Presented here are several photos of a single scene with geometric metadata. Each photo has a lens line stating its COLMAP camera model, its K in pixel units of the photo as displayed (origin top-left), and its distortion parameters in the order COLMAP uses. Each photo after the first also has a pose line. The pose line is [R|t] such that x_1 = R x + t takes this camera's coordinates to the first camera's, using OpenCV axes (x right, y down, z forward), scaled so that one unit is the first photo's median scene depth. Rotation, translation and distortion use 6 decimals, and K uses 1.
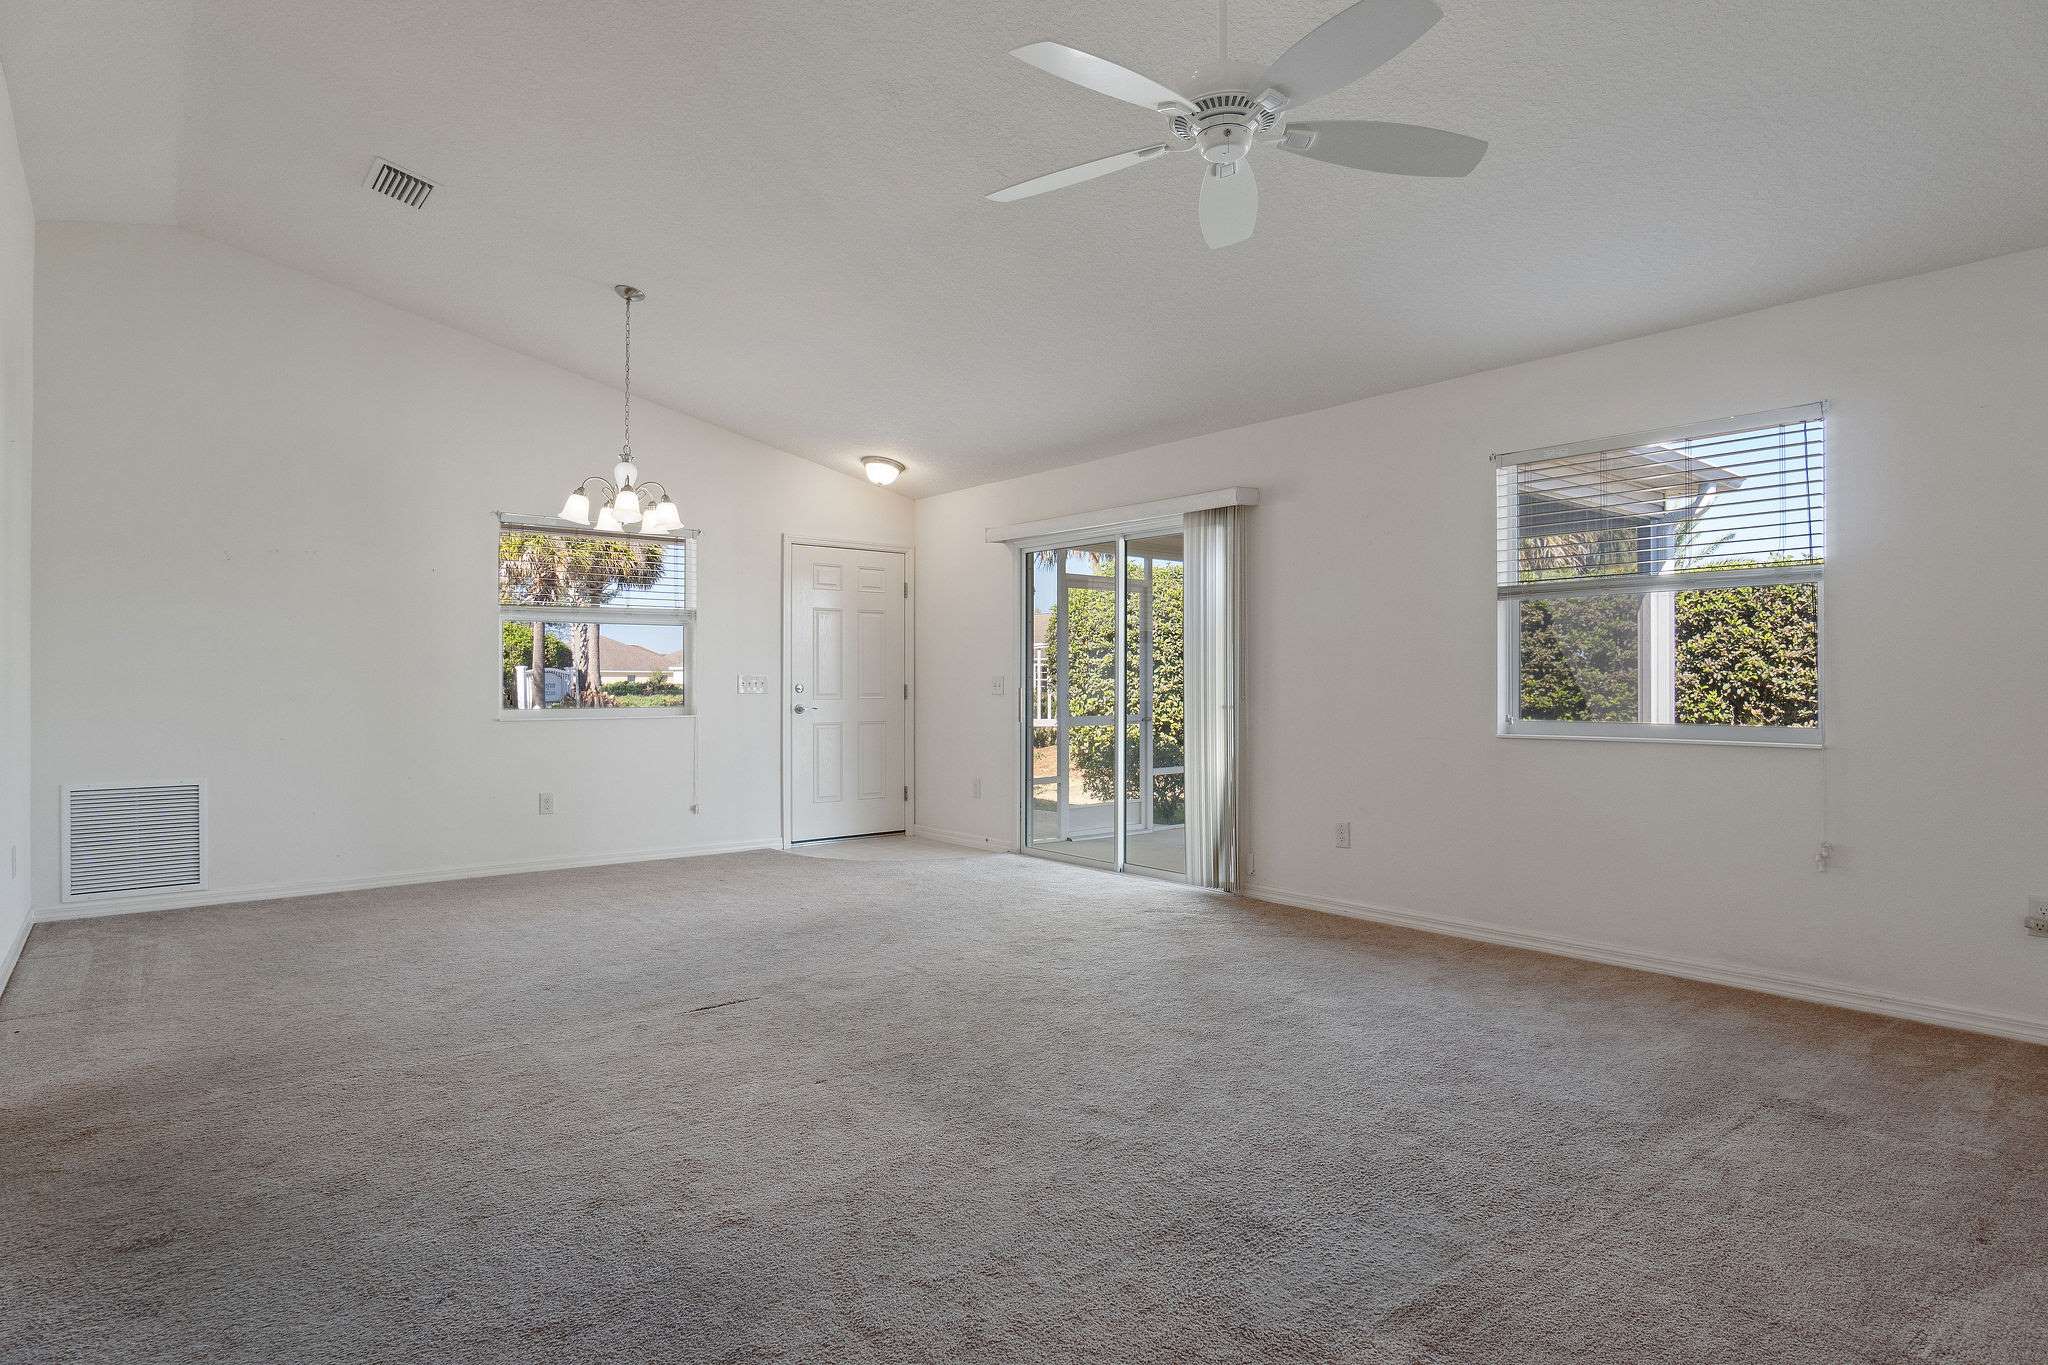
lens RADIAL K [[1109.3, 0, 1026.0], [0, 1109.3, 688.0], [0, 0, 1]] dist [-0.011380, 0.001780]
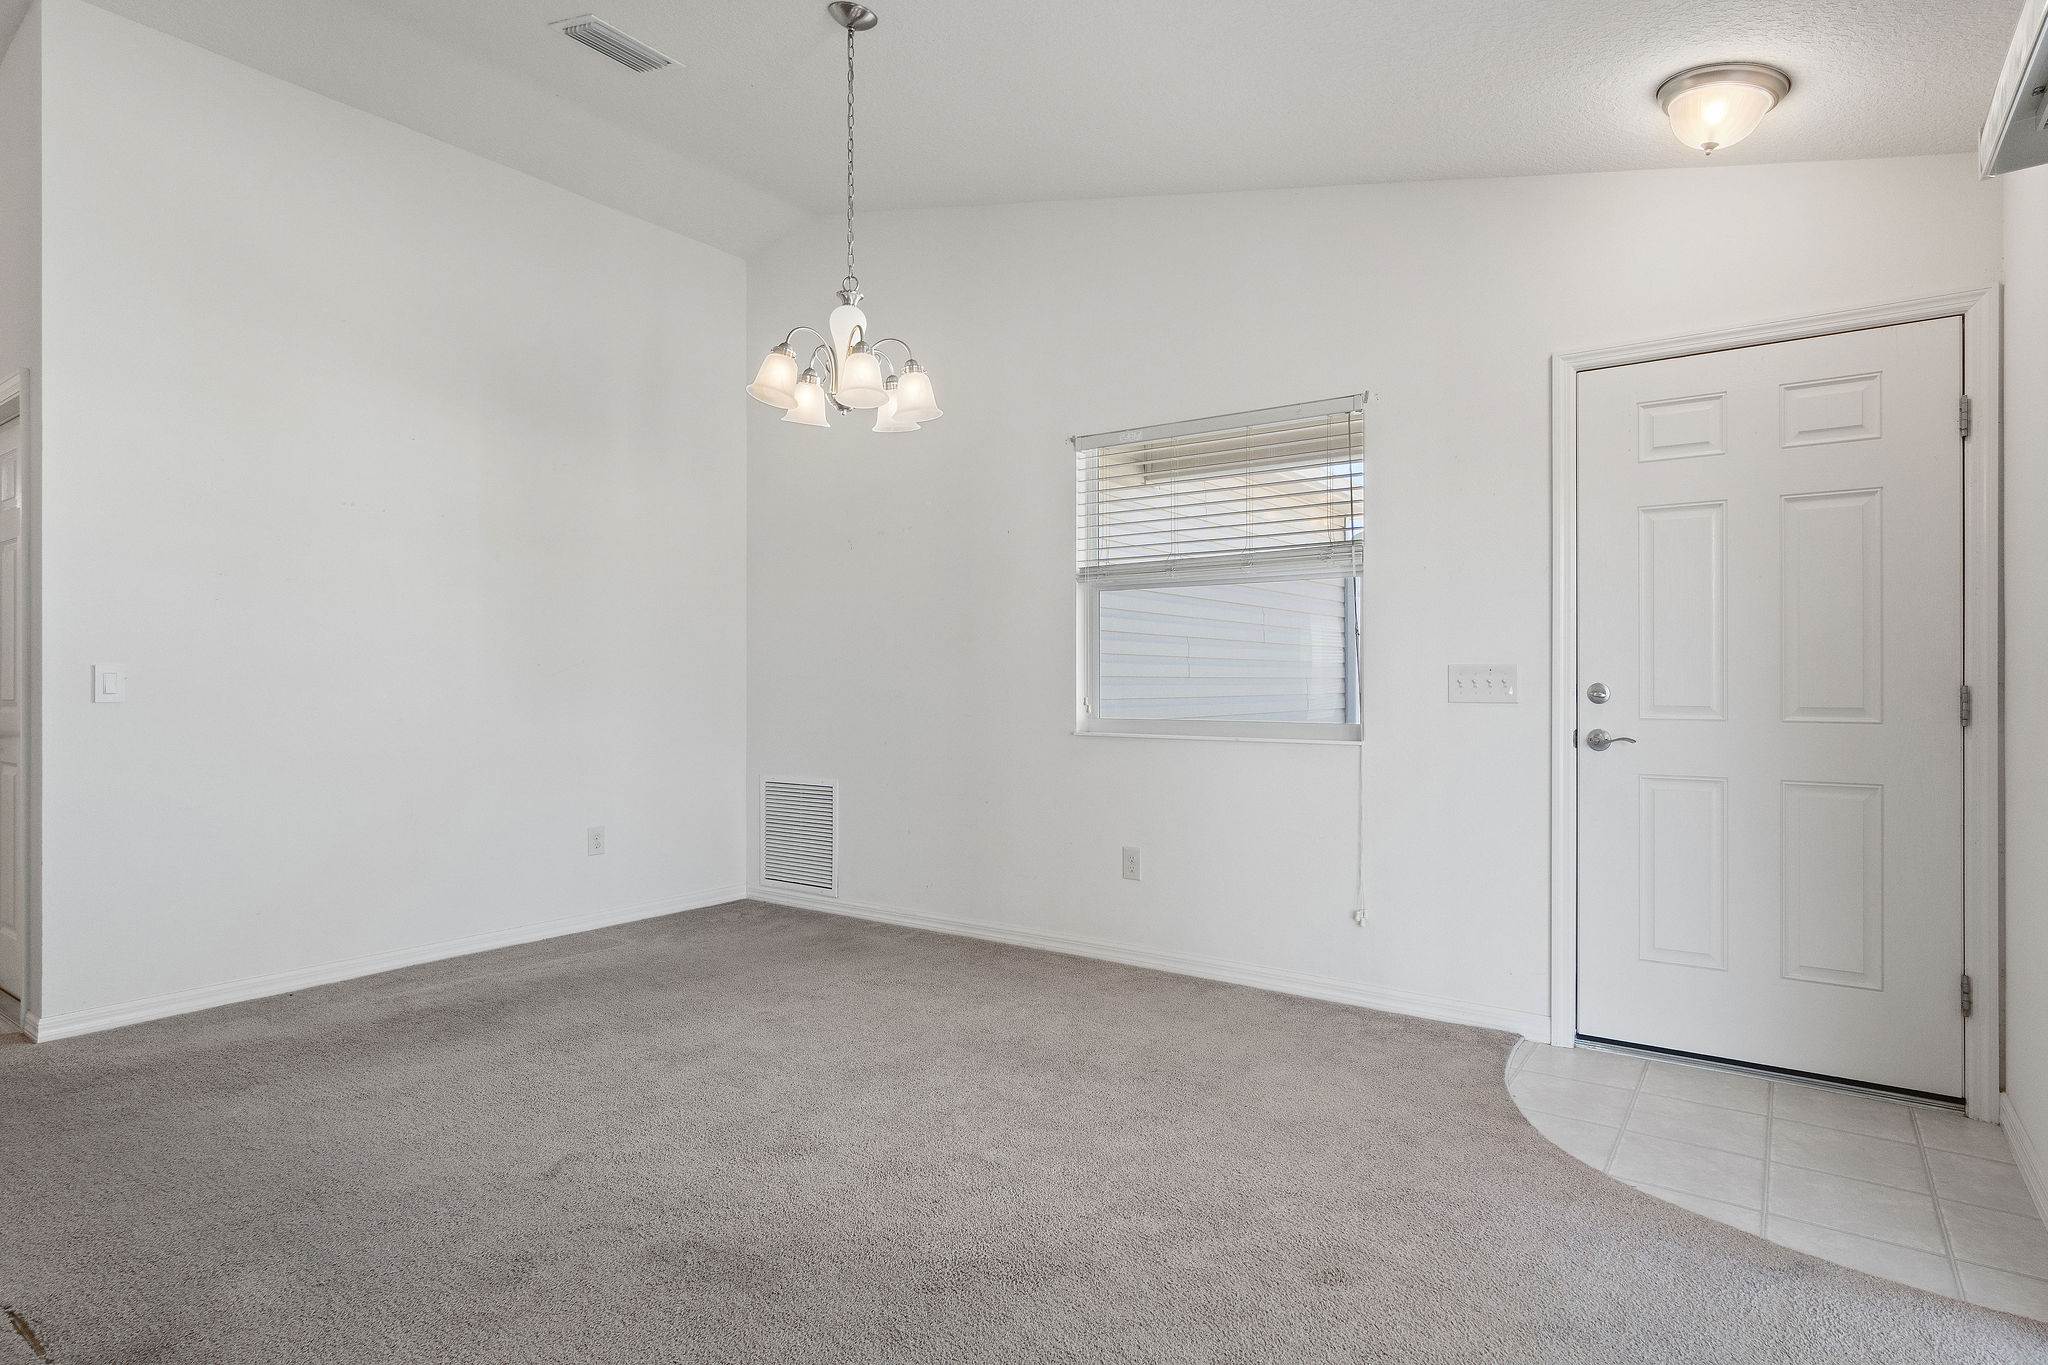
lens RADIAL K [[1109.3, 0, 1019.8], [0, 1109.3, 674.3], [0, 0, 1]] dist [-0.011380, 0.001780]
pose [[0.254025, -0.007804, -0.967166, 0.170749], [-0.007350, 0.999923, -0.009999, -0.001167], [0.967170, 0.009649, 0.253948, 0.695990]]
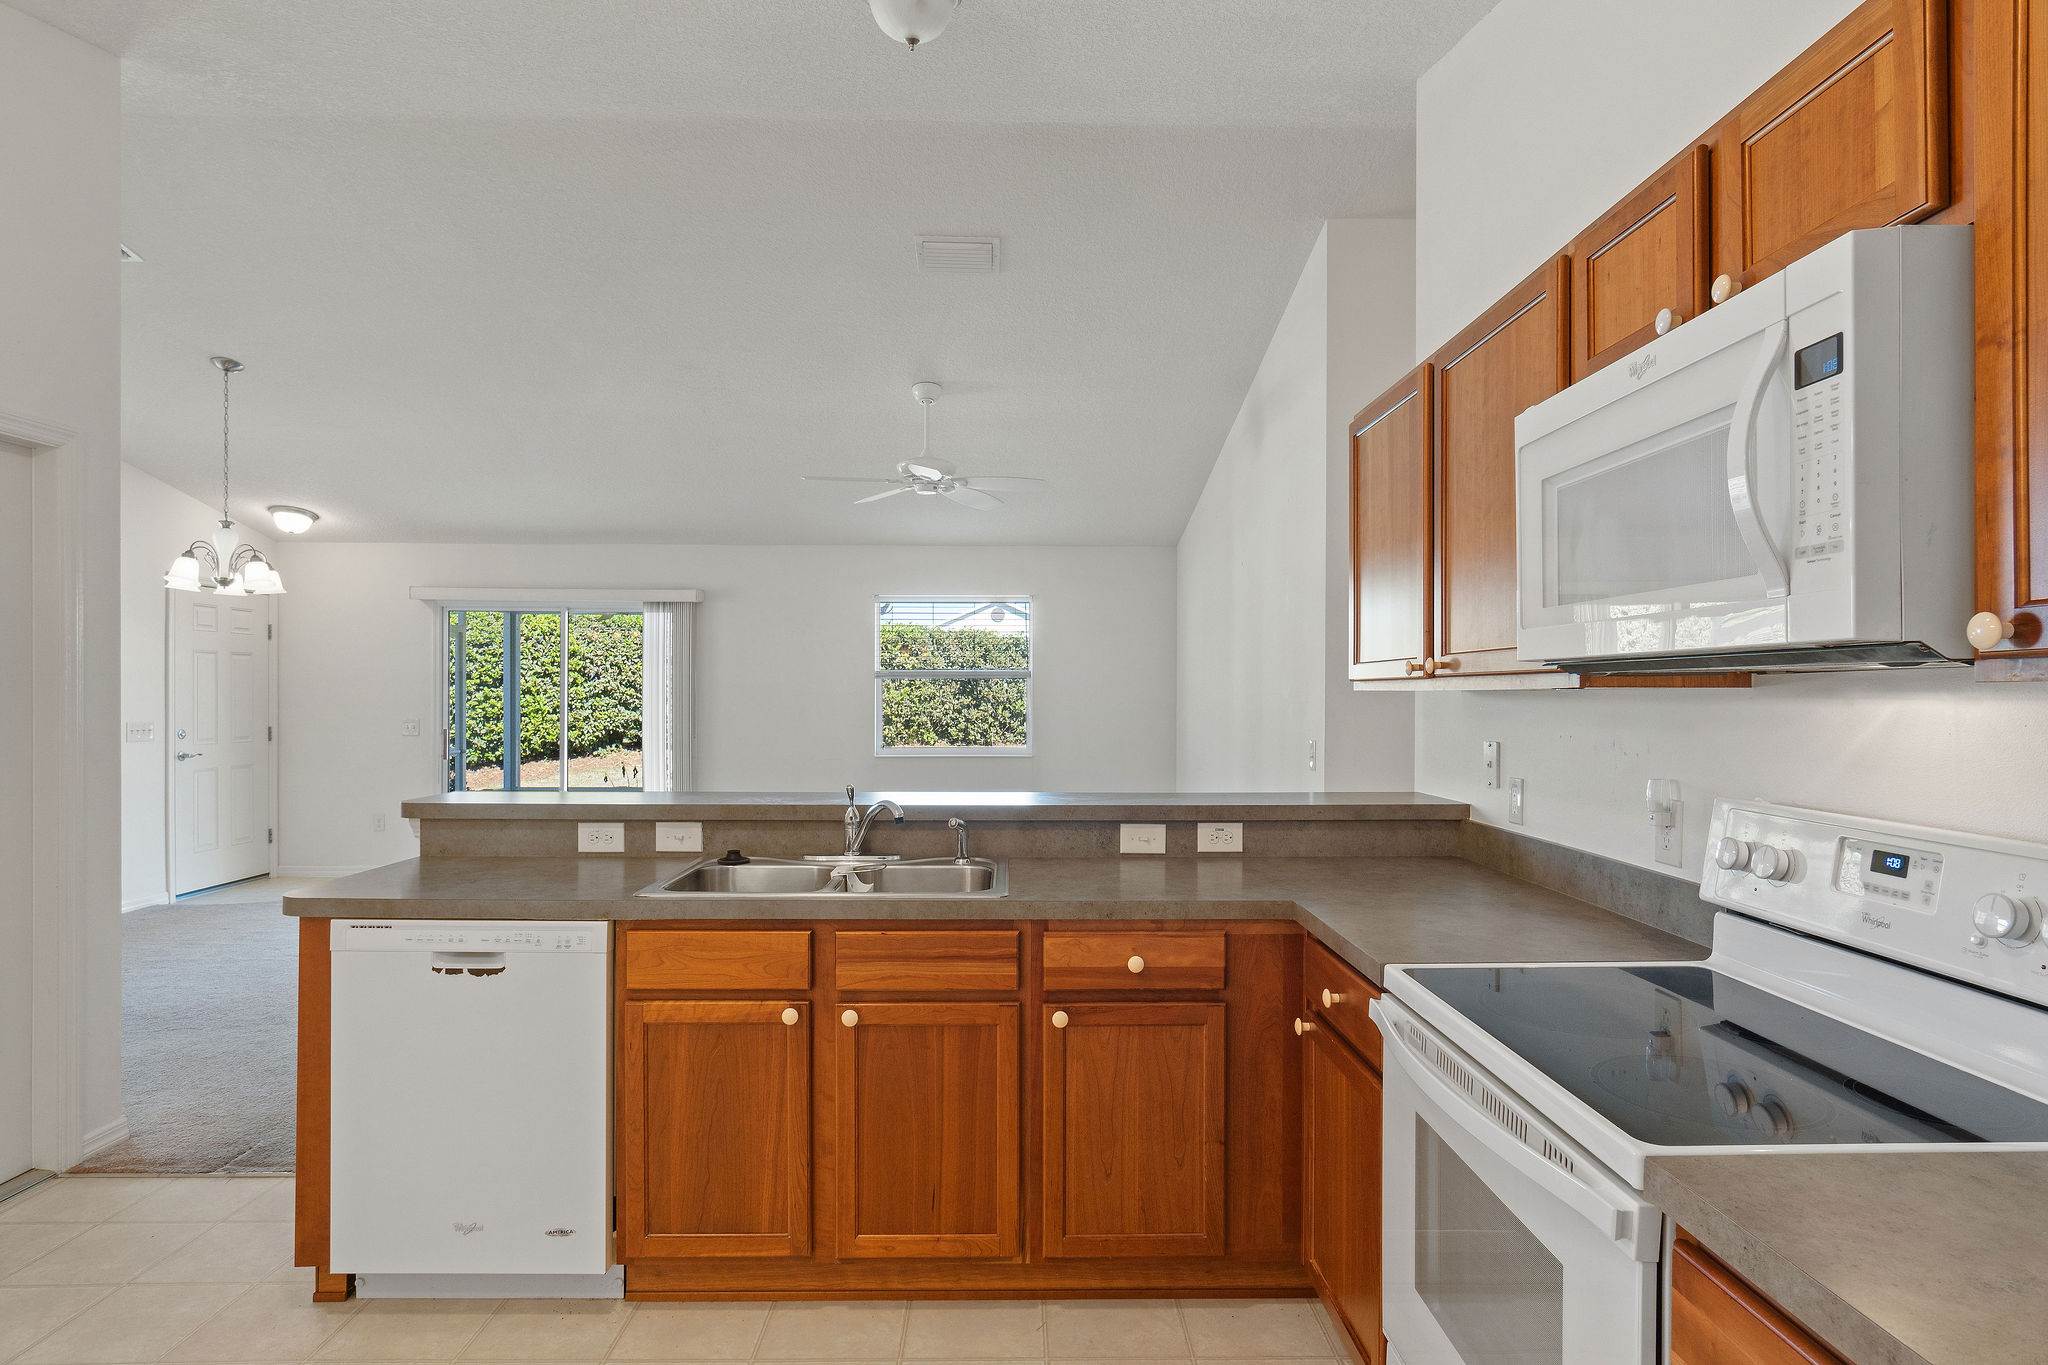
lens RADIAL K [[1109.3, 0, 1030.1], [0, 1109.3, 690.2], [0, 0, 1]] dist [-0.011380, 0.001780]
pose [[0.613126, 0.006169, 0.789961, -0.531320], [-0.000475, 0.999972, -0.007440, -0.032375], [-0.789985, 0.004186, 0.613112, -0.169871]]
